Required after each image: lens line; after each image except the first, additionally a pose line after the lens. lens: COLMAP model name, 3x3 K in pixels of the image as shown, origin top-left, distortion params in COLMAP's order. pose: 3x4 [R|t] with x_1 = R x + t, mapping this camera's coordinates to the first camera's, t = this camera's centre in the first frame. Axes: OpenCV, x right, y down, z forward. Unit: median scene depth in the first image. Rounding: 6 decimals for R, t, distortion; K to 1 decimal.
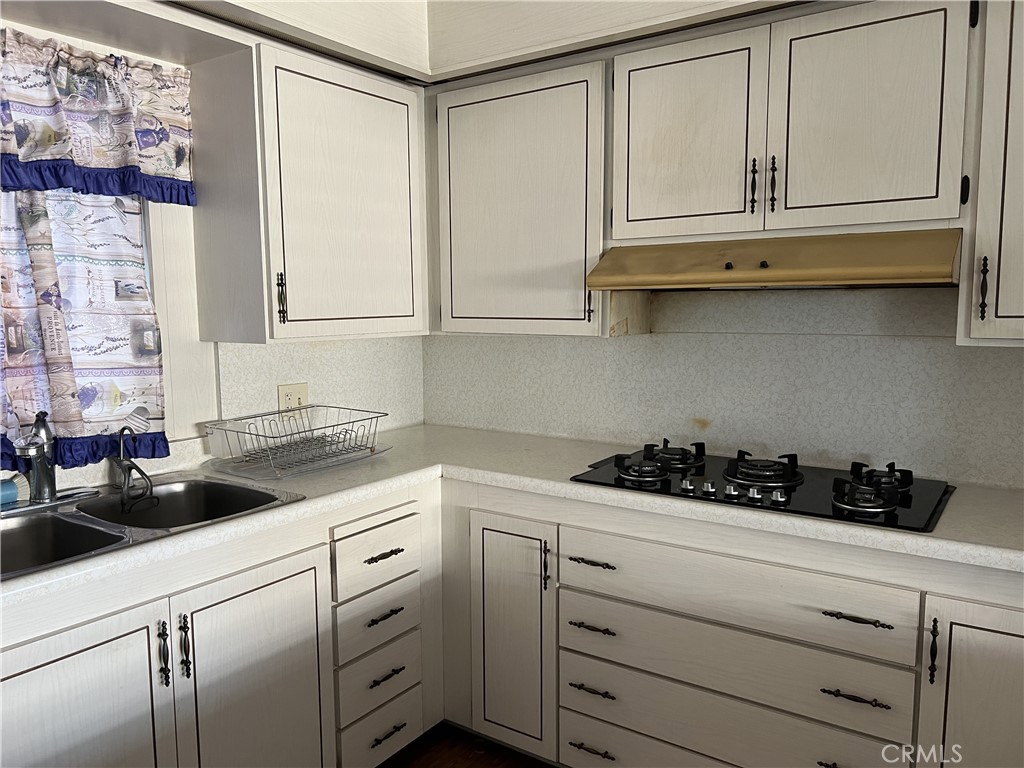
lens RADIAL K [[765.5, 0, 511.3], [0, 765.5, 384.7], [0, 0, 1]] dist [0.058381, -0.071419]
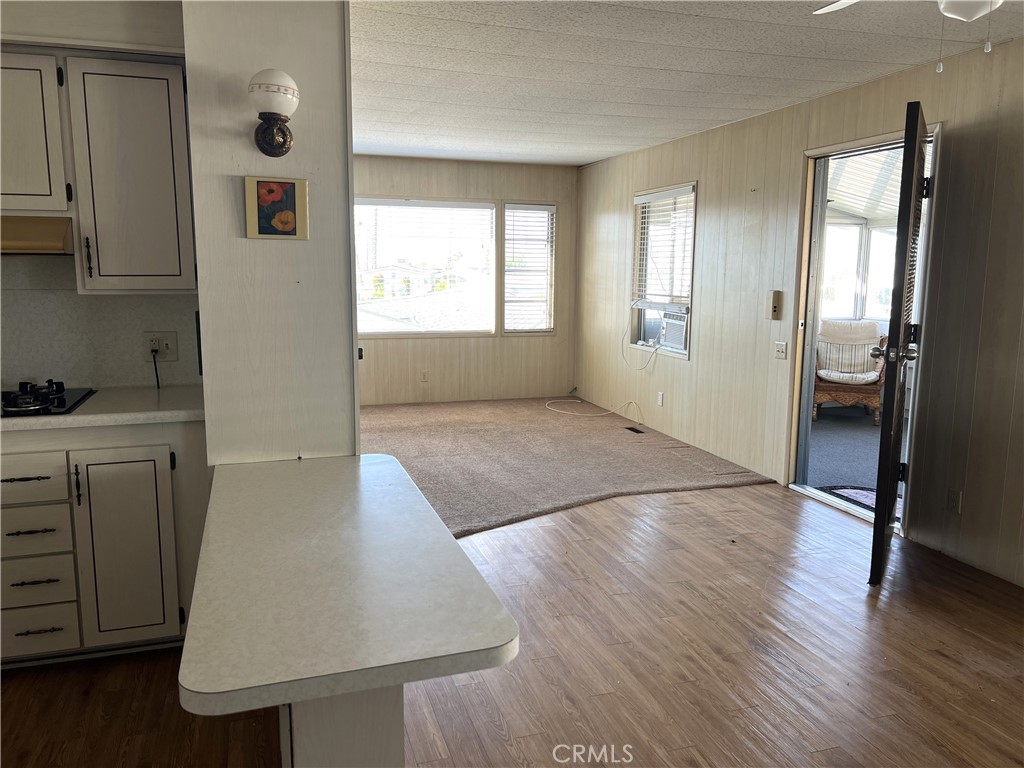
lens RADIAL K [[765.5, 0, 515.1], [0, 765.5, 385.3], [0, 0, 1]] dist [0.058381, -0.071419]
pose [[0.599504, -0.113874, 0.792230, -0.125579], [0.076020, 0.993454, 0.085270, 0.056118], [-0.796753, 0.009106, 0.604236, -0.547123]]
